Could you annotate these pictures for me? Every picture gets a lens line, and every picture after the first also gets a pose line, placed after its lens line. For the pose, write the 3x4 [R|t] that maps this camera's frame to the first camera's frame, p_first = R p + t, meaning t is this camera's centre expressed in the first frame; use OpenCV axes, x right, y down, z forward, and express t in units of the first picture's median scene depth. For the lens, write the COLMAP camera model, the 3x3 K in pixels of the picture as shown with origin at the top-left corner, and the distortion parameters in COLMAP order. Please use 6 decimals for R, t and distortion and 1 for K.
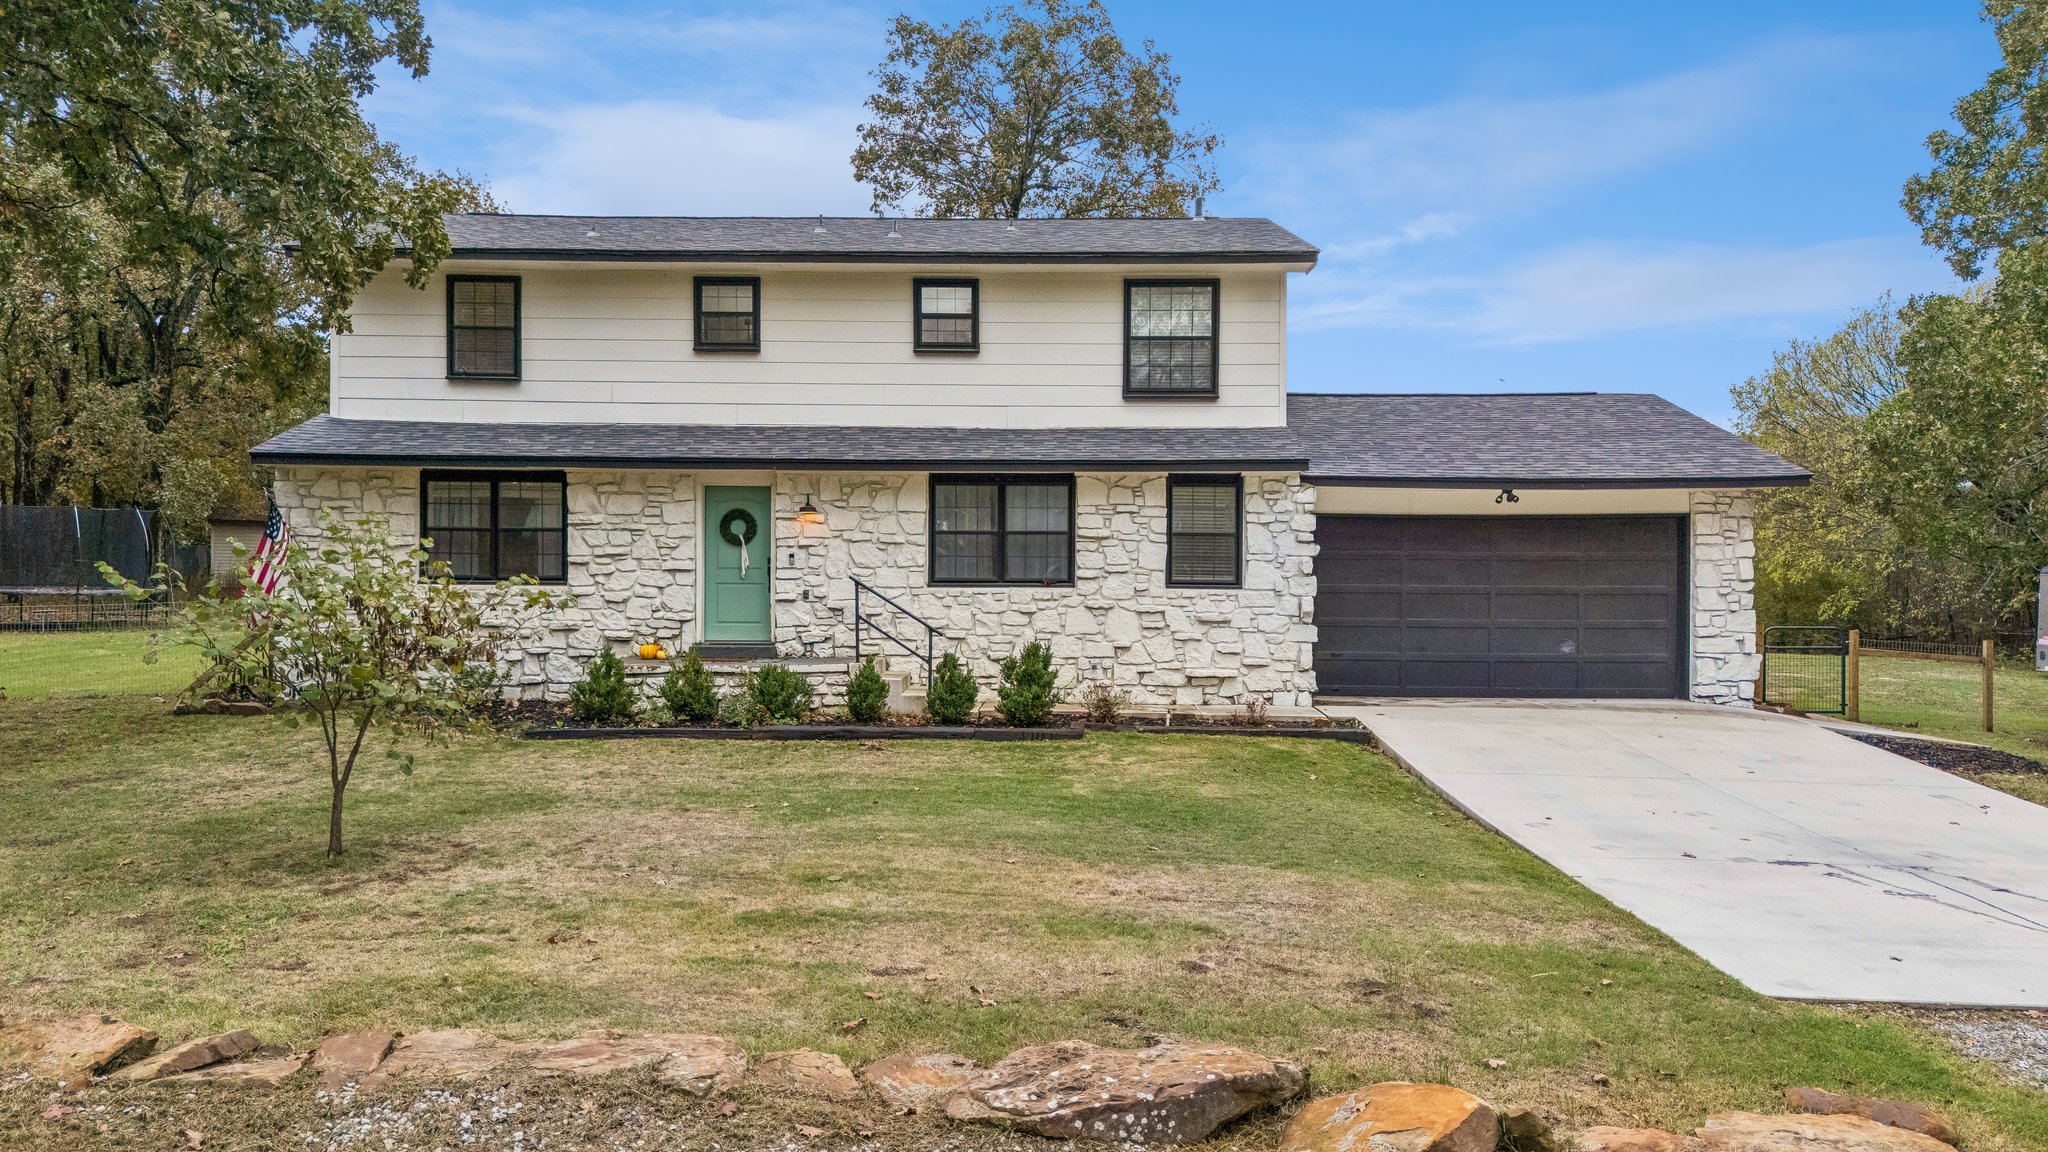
lens RADIAL K [[1495.5, 0, 951.8], [0, 1495.5, 576.9], [0, 0, 1]] dist [0.066143, -0.067444]
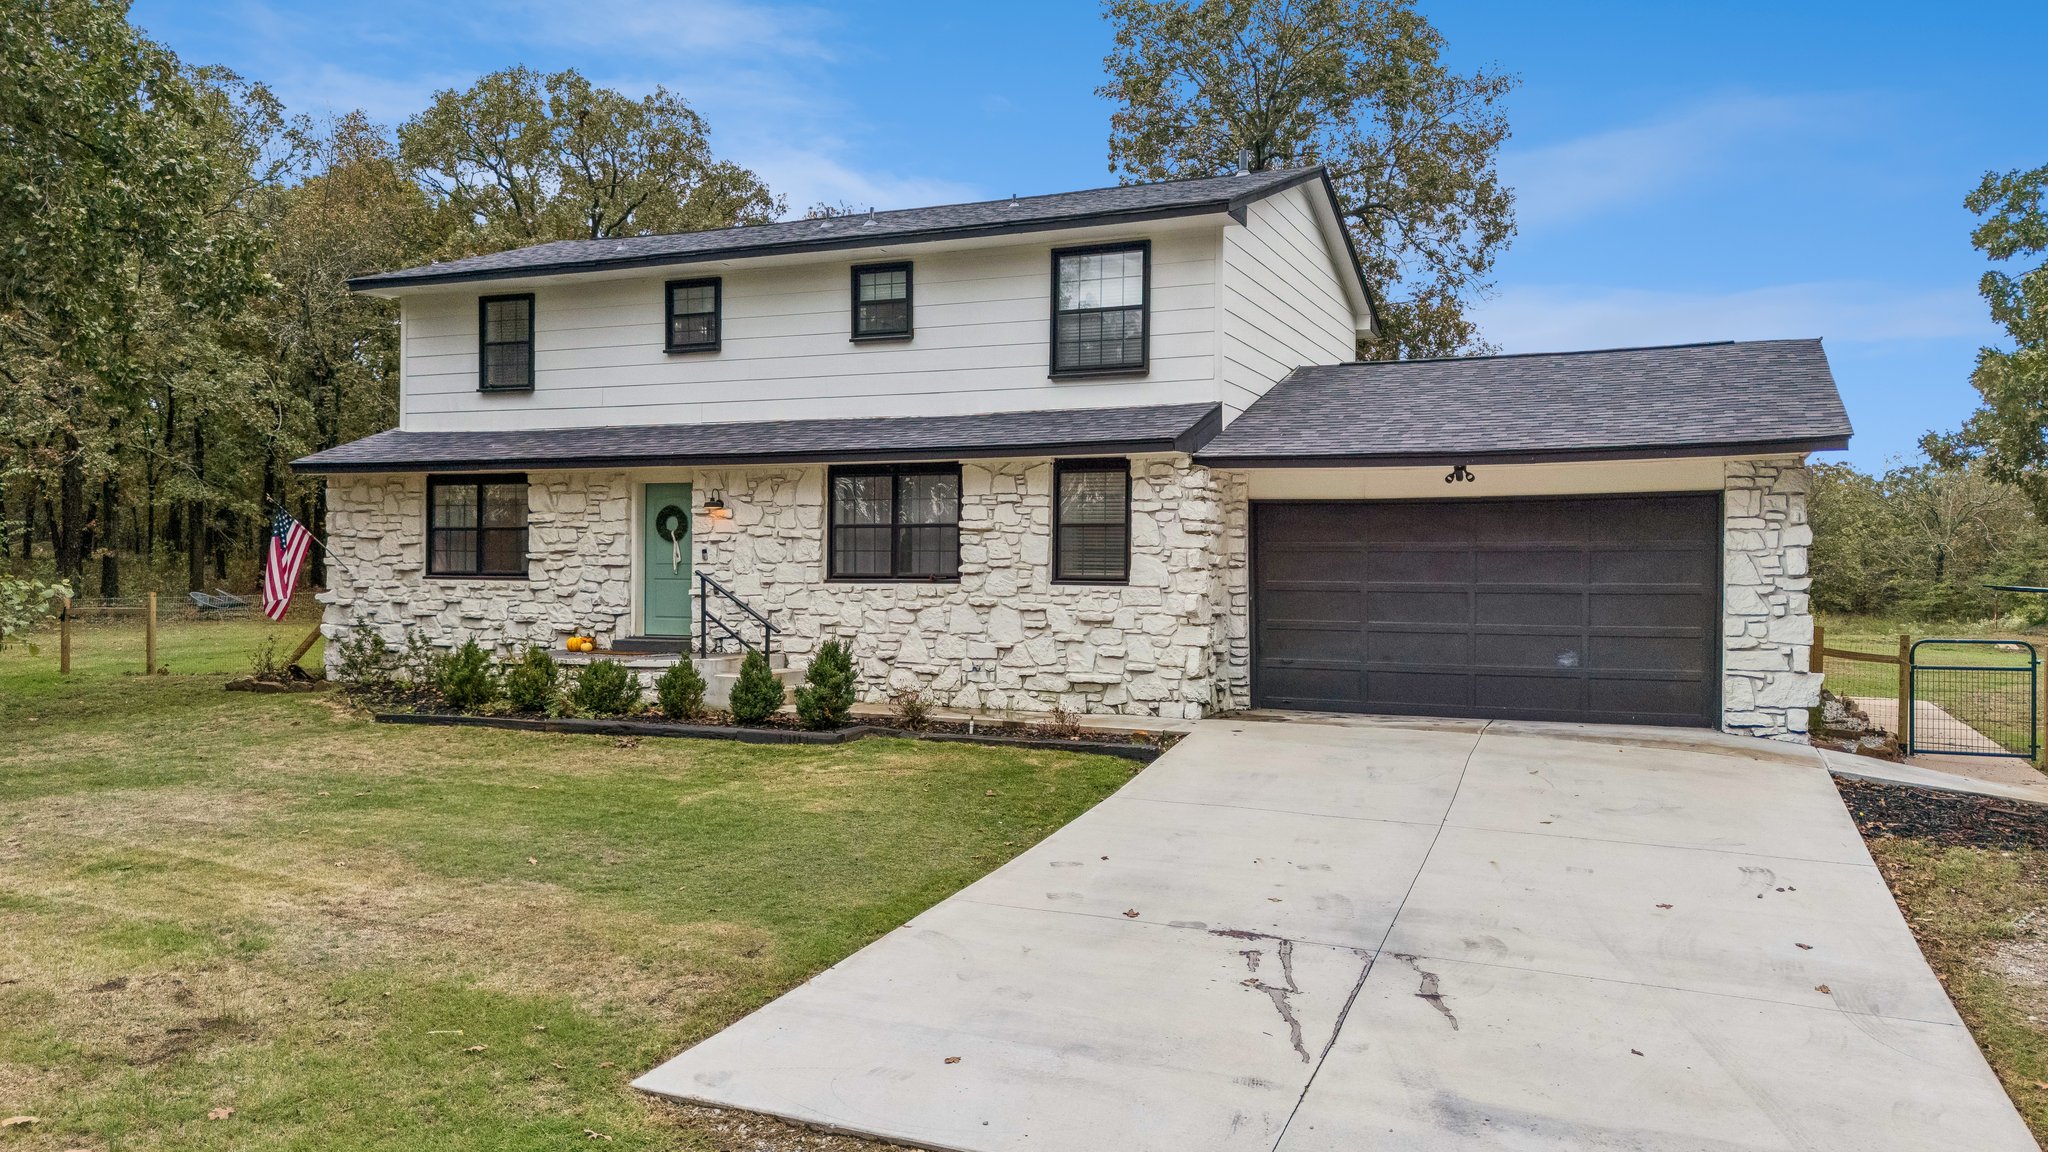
lens RADIAL K [[1466.4, 0, 941.2], [0, 1466.4, 582.8], [0, 0, 1]] dist [0.056870, -0.040431]
pose [[0.926077, 0.002333, -0.377328, 0.412114], [-0.001196, 0.999994, 0.003248, 0.003689], [0.377333, -0.002557, 0.926074, 0.145265]]
